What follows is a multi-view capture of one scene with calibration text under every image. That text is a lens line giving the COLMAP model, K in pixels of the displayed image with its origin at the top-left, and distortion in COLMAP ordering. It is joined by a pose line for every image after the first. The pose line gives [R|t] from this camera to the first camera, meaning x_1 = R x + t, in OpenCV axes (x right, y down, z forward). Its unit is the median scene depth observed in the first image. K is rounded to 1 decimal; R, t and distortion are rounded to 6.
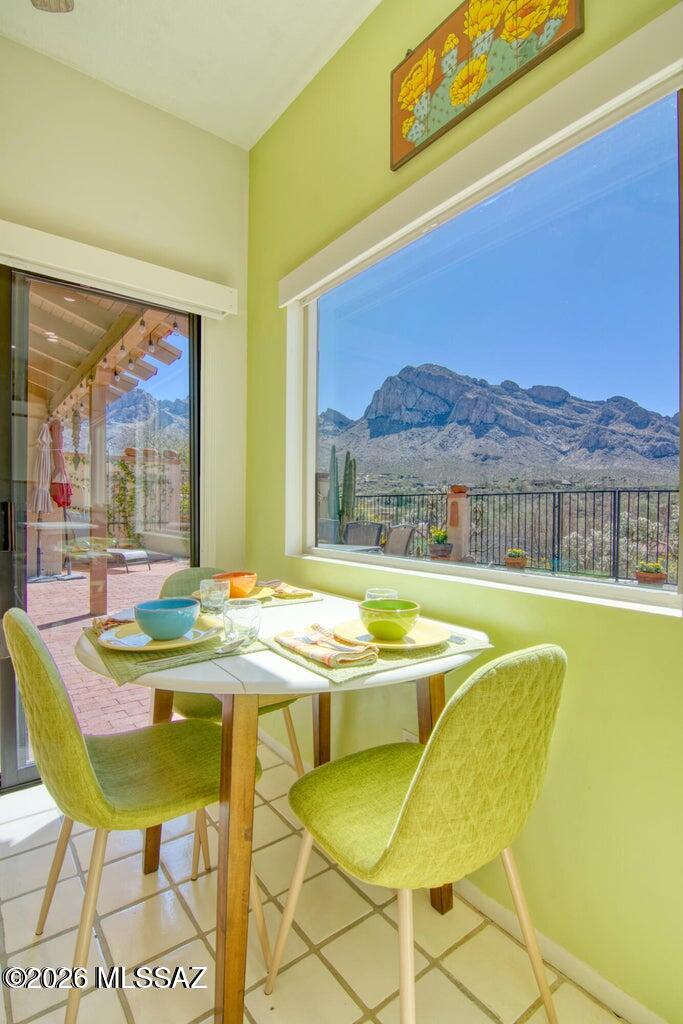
lens RADIAL K [[494.4, 0, 350.7], [0, 494.4, 511.0], [0, 0, 1]] dist [-0.004483, -0.009854]
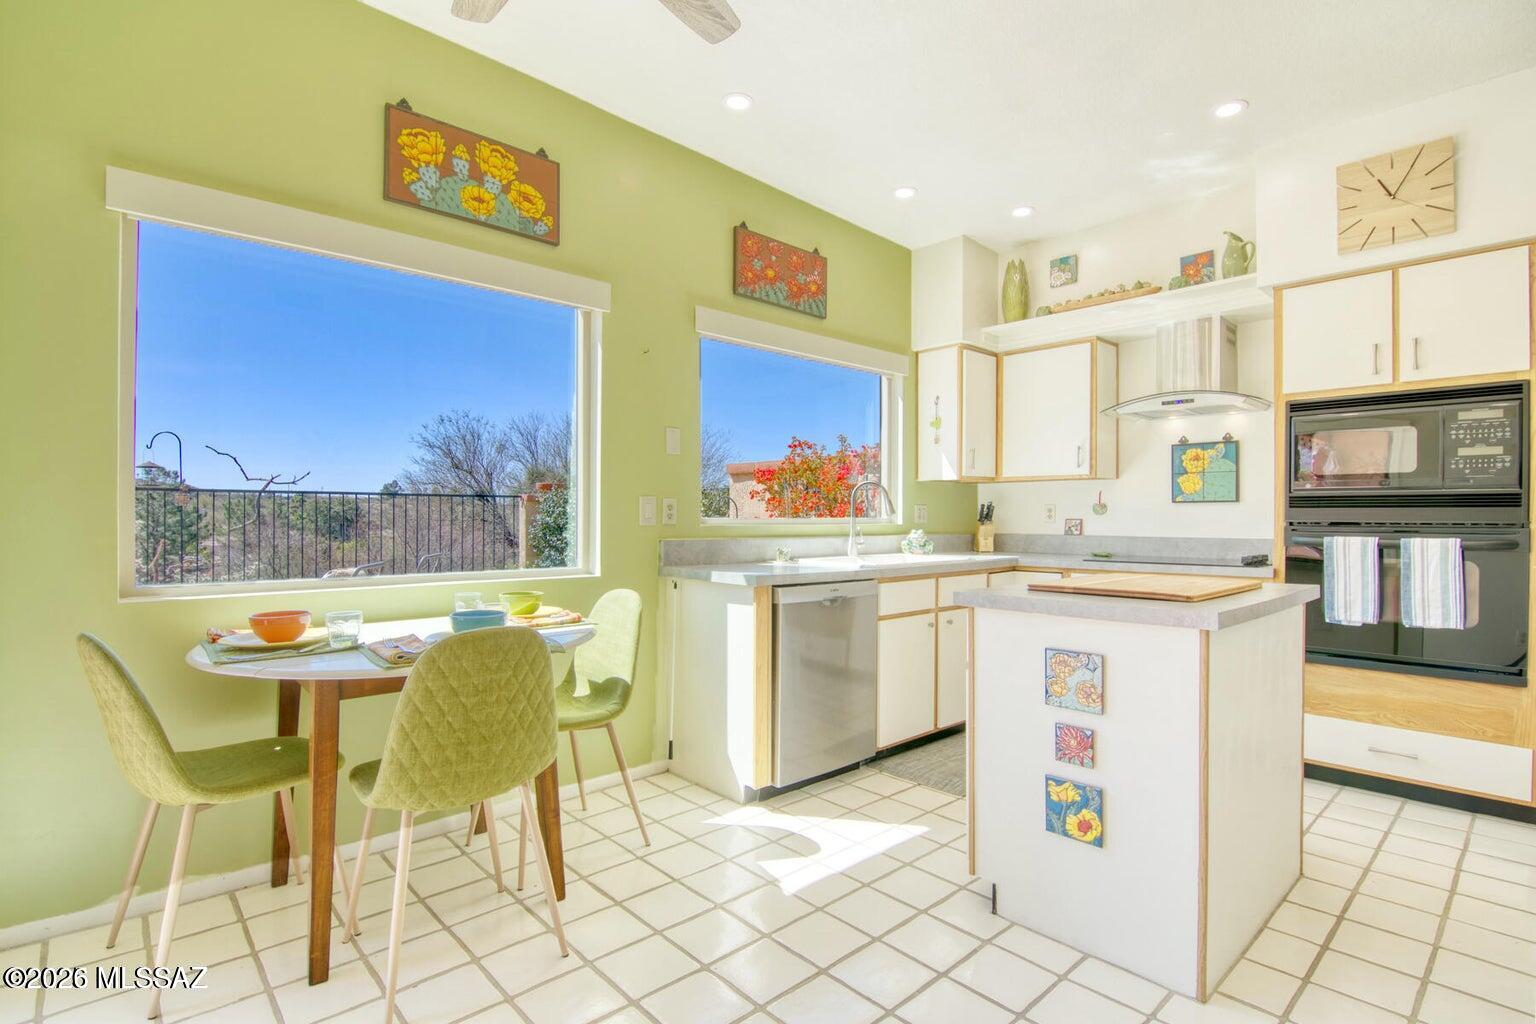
lens RADIAL K [[741.6, 0, 764.5], [0, 741.6, 516.2], [0, 0, 1]] dist [-0.004483, -0.009854]
pose [[-0.081902, -0.007549, 0.996612, -0.210675], [0.001283, 0.999970, 0.007680, -0.005493], [-0.996640, 0.001907, -0.081890, 0.046719]]
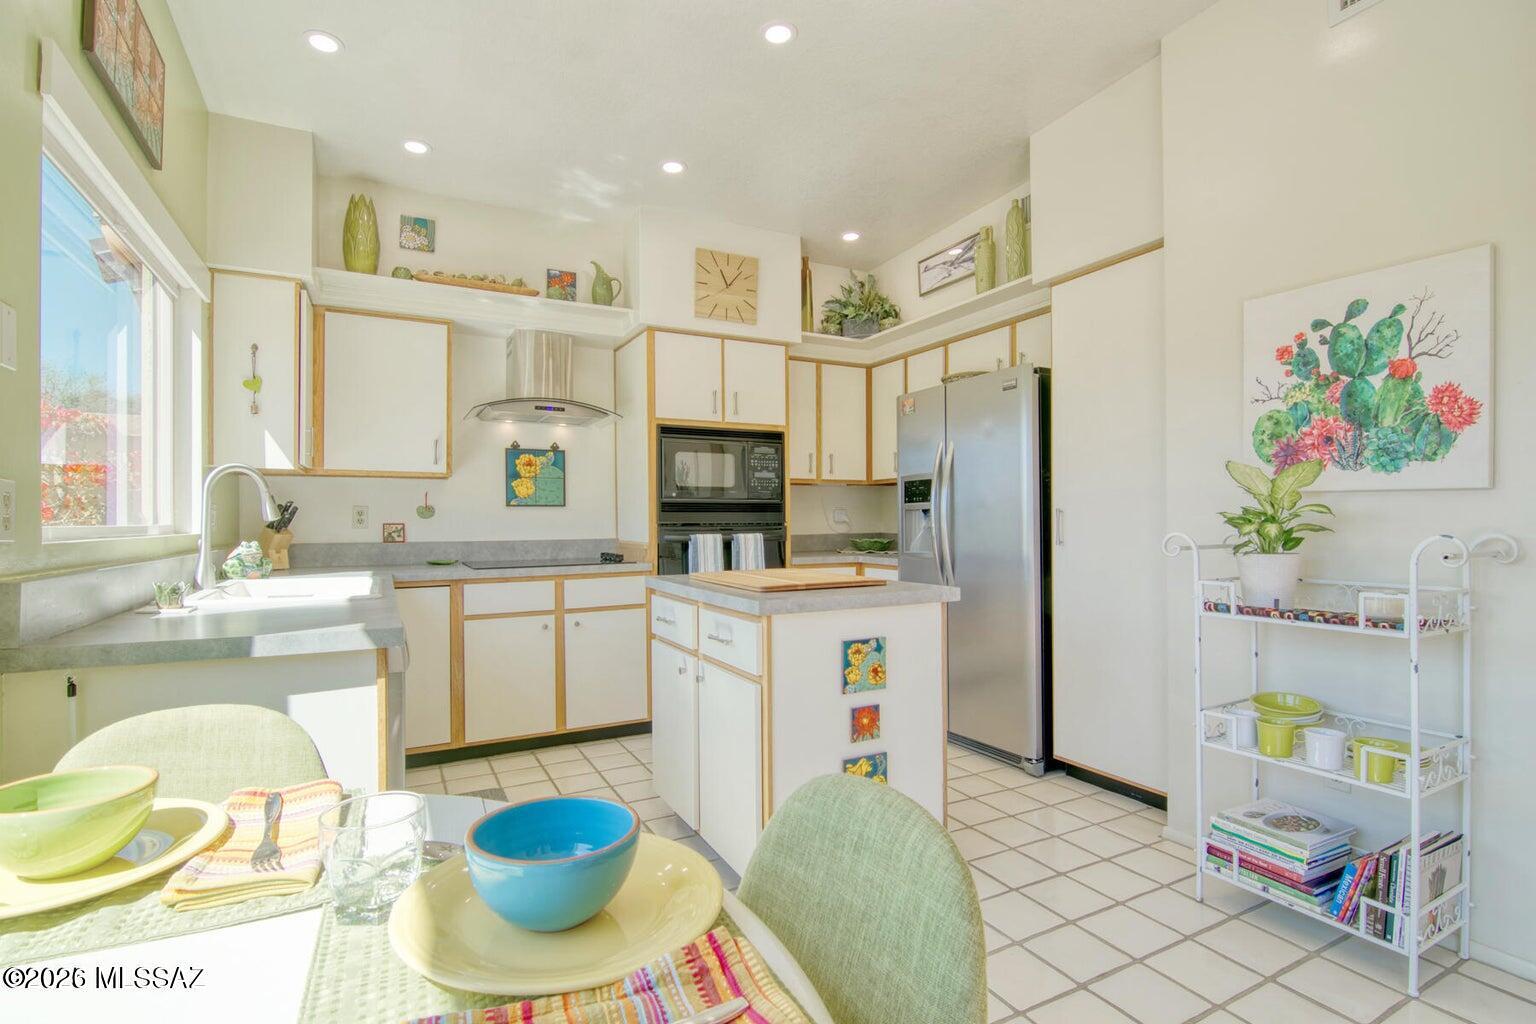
lens RADIAL K [[741.6, 0, 766.5], [0, 741.6, 518.0], [0, 0, 1]] dist [-0.004483, -0.009854]
pose [[-0.984591, -0.002211, 0.174859, -0.060233], [-0.001778, 0.999995, 0.002634, -0.004453], [-0.174864, 0.002283, -0.984590, 0.149799]]
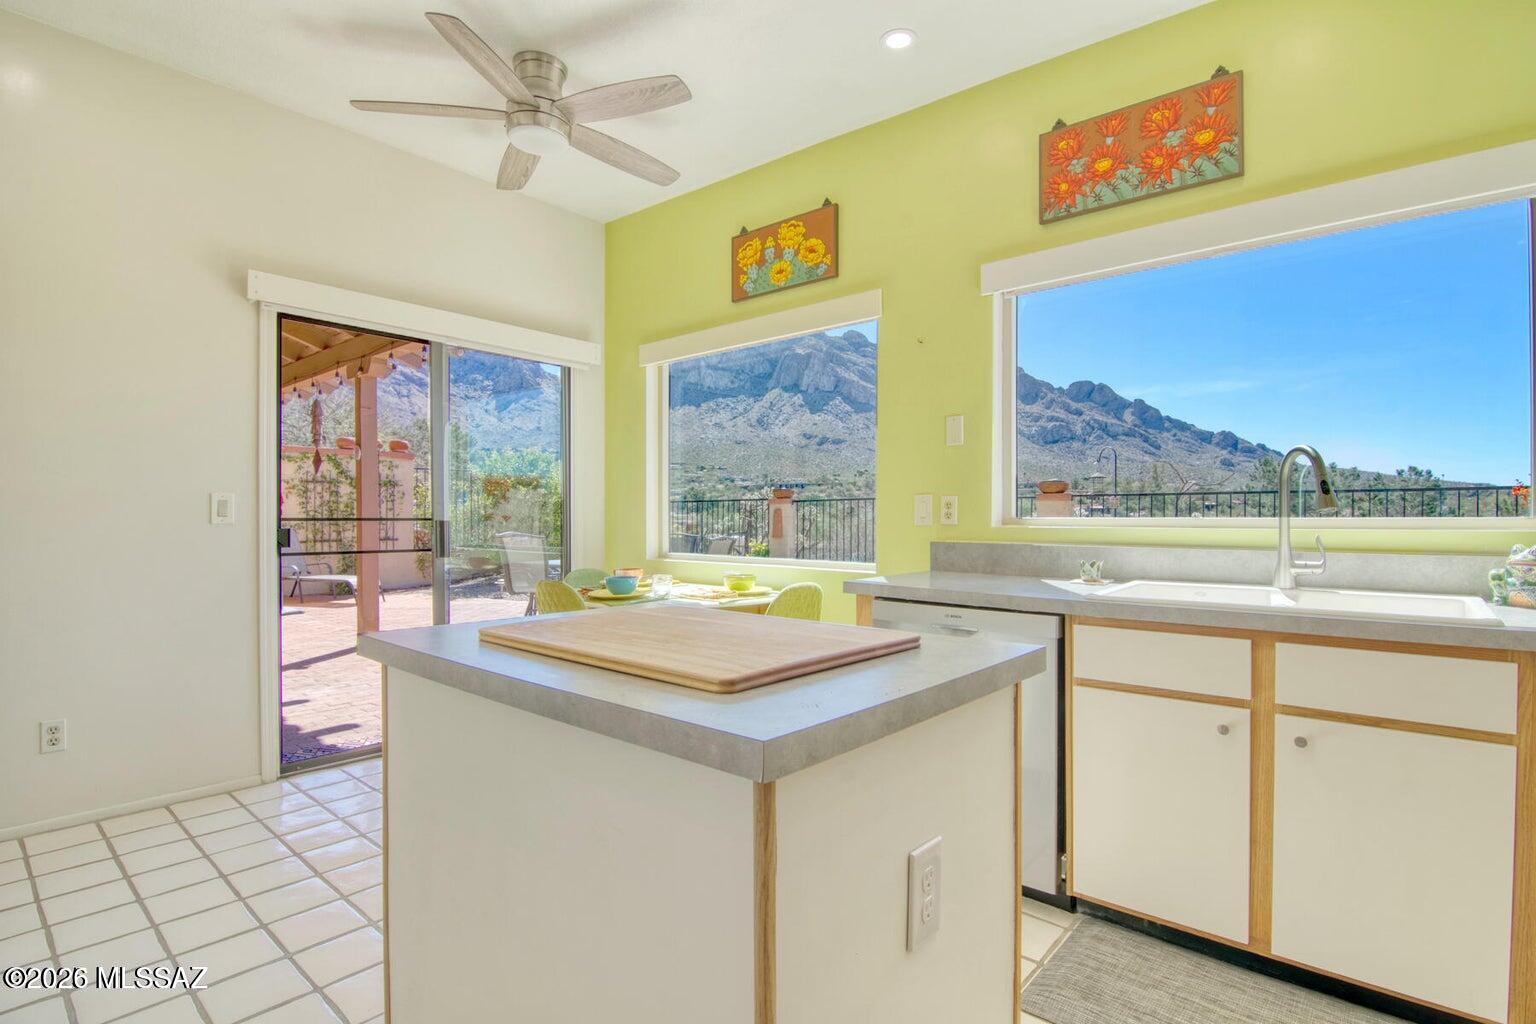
lens RADIAL K [[741.6, 0, 771.9], [0, 741.6, 520.8], [0, 0, 1]] dist [-0.004483, -0.009854]
pose [[0.980623, -0.008814, 0.195706, -0.035021], [0.008269, 0.999959, 0.003607, -0.002914], [-0.195730, -0.001919, 0.980656, -0.177579]]
